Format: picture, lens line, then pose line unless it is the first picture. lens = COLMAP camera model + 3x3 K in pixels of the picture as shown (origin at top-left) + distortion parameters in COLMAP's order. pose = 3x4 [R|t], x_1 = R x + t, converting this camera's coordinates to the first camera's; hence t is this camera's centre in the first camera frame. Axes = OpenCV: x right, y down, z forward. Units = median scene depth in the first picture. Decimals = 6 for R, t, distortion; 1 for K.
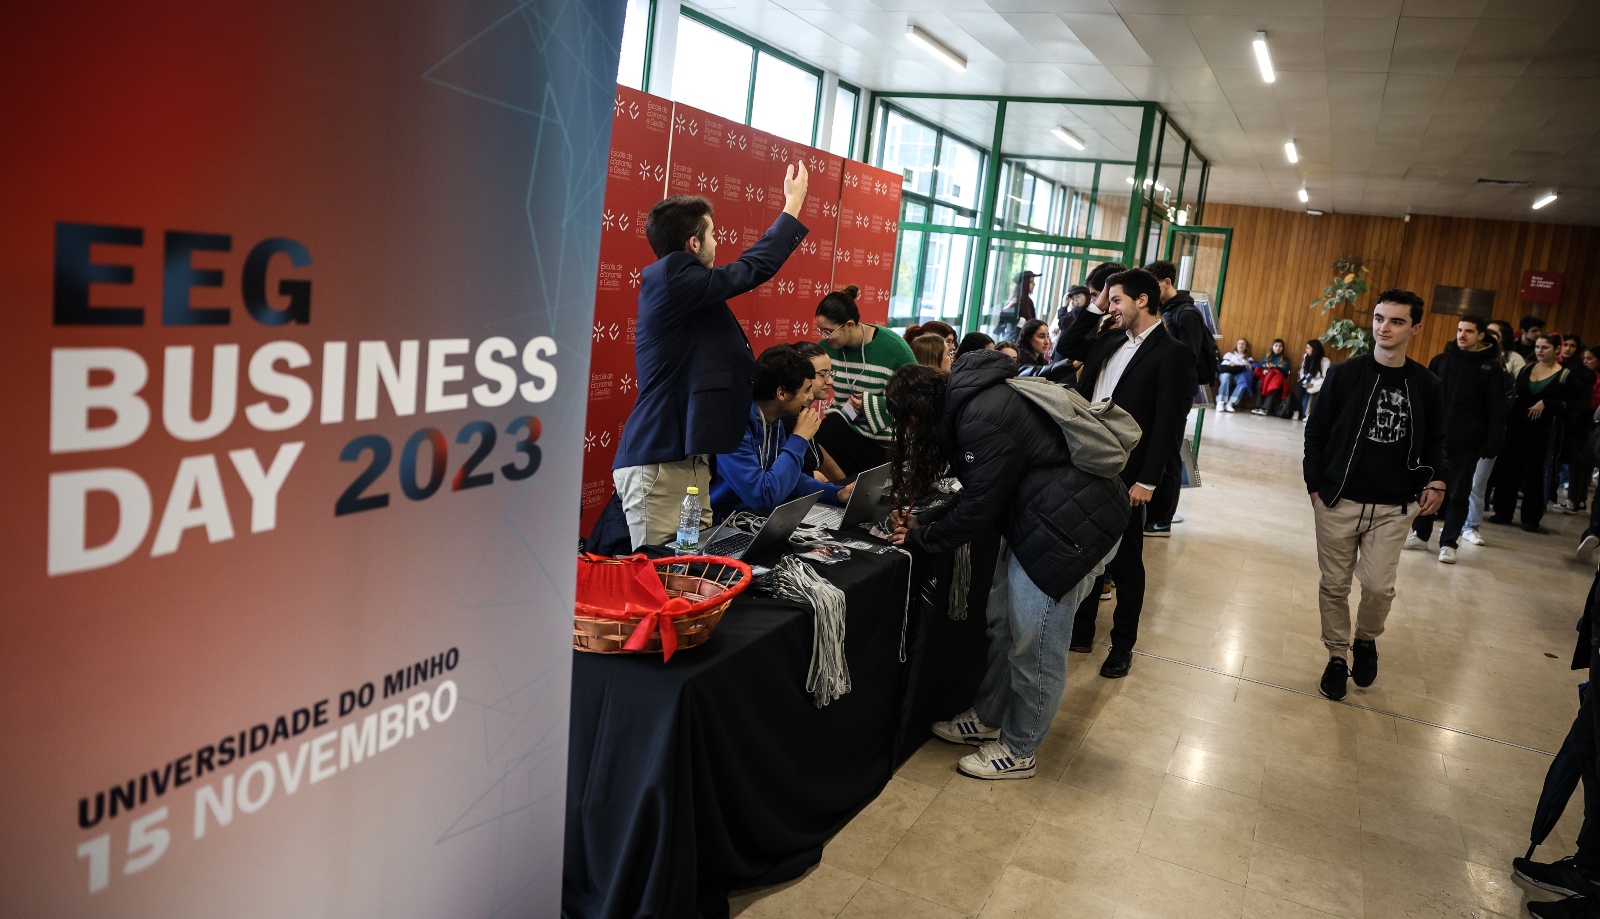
lens RADIAL K [[1248.5, 0, 832.4], [0, 1248.5, 452.3], [0, 0, 1]] dist [-0.007150, 0.005909]
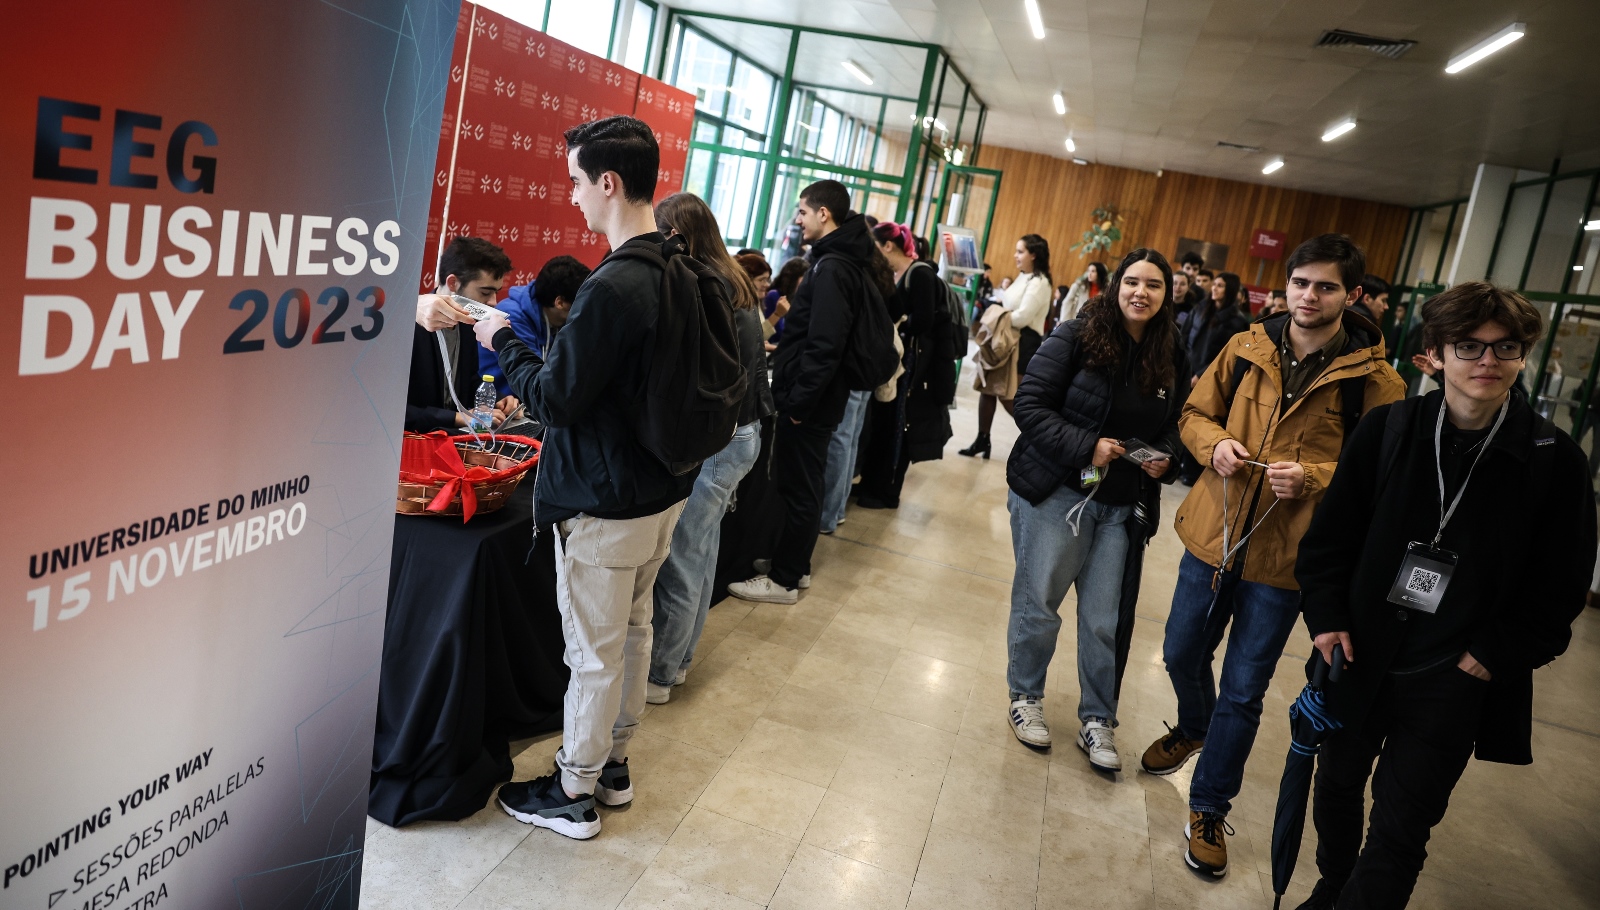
lens RADIAL K [[1240.8, 0, 766.3], [0, 1240.8, 422.2], [0, 0, 1]] dist [0.022869, -0.008243]
pose [[0.990764, 0.049057, 0.126409, -0.018363], [-0.054174, 0.997832, 0.037366, 0.035483], [-0.124302, -0.043869, 0.991274, -0.225226]]
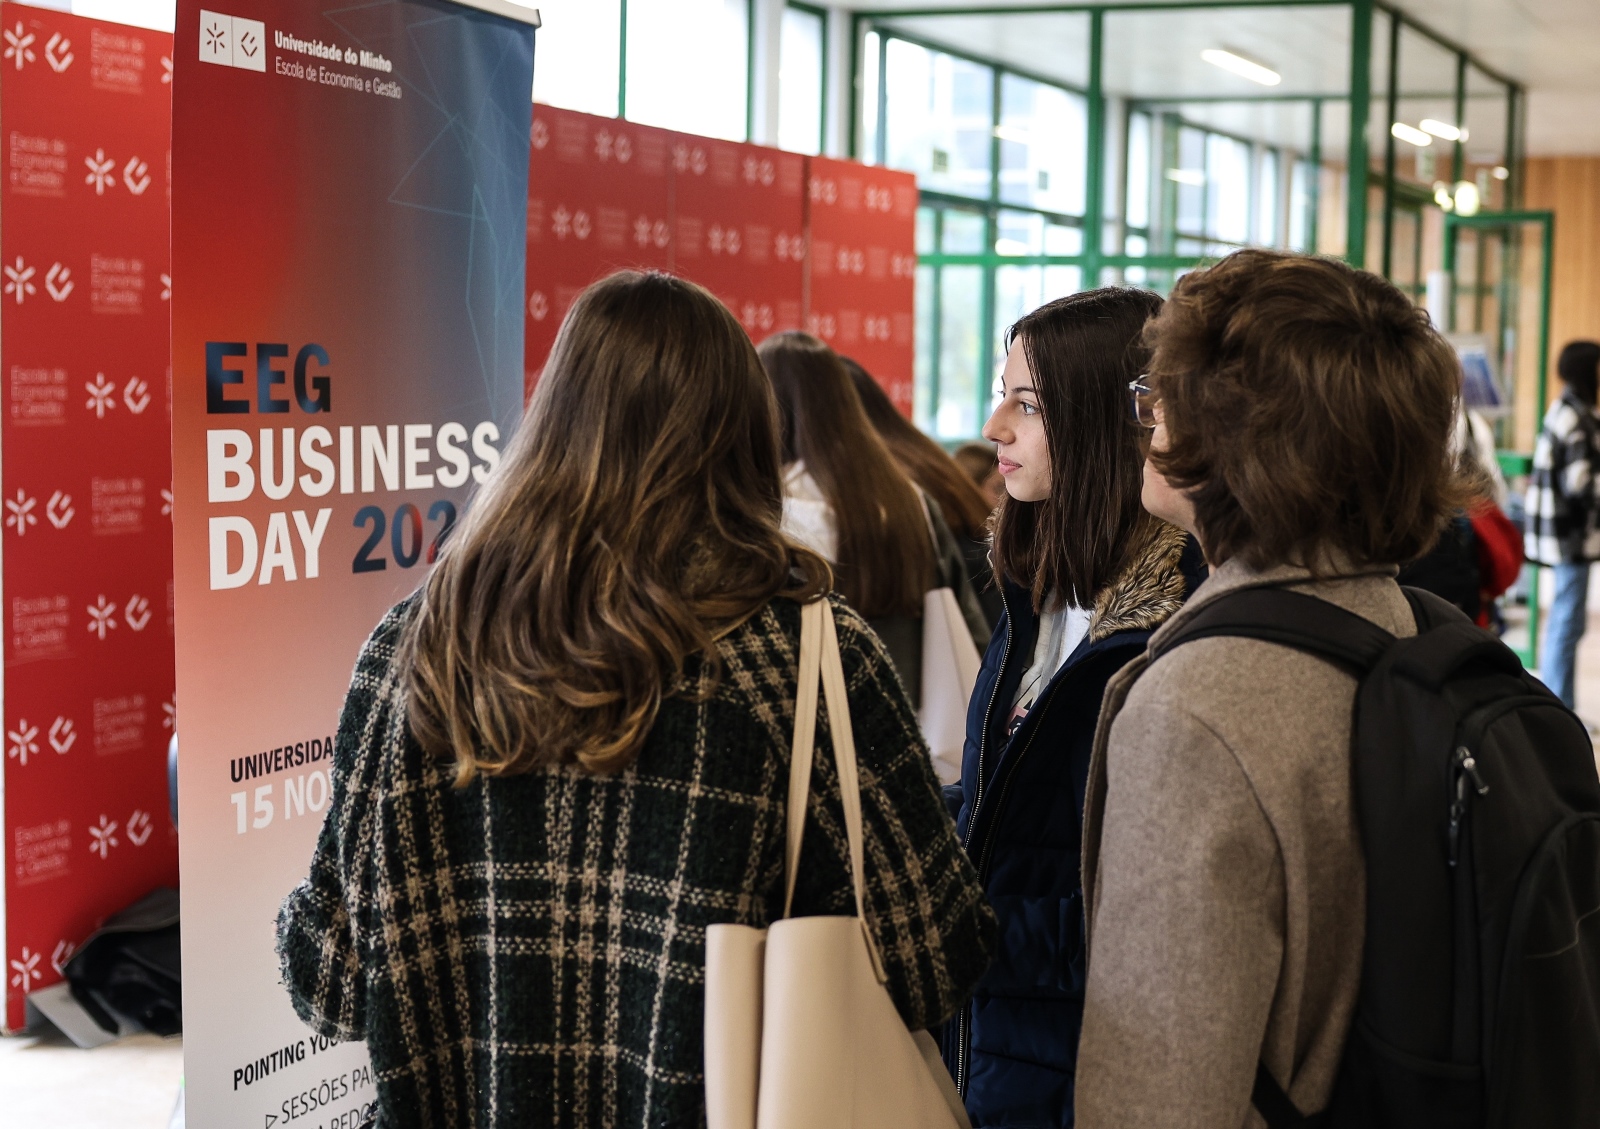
lens RADIAL K [[2758.6, 0, 800.0], [0, 2758.6, 564.5], [0, 0, 1]] dist [0.230136, -0.008102]
pose [[0.995276, -0.095727, -0.016204, 0.056614], [0.094270, 0.992748, -0.074593, 0.227084], [0.023227, 0.072713, 0.997082, -1.319574]]
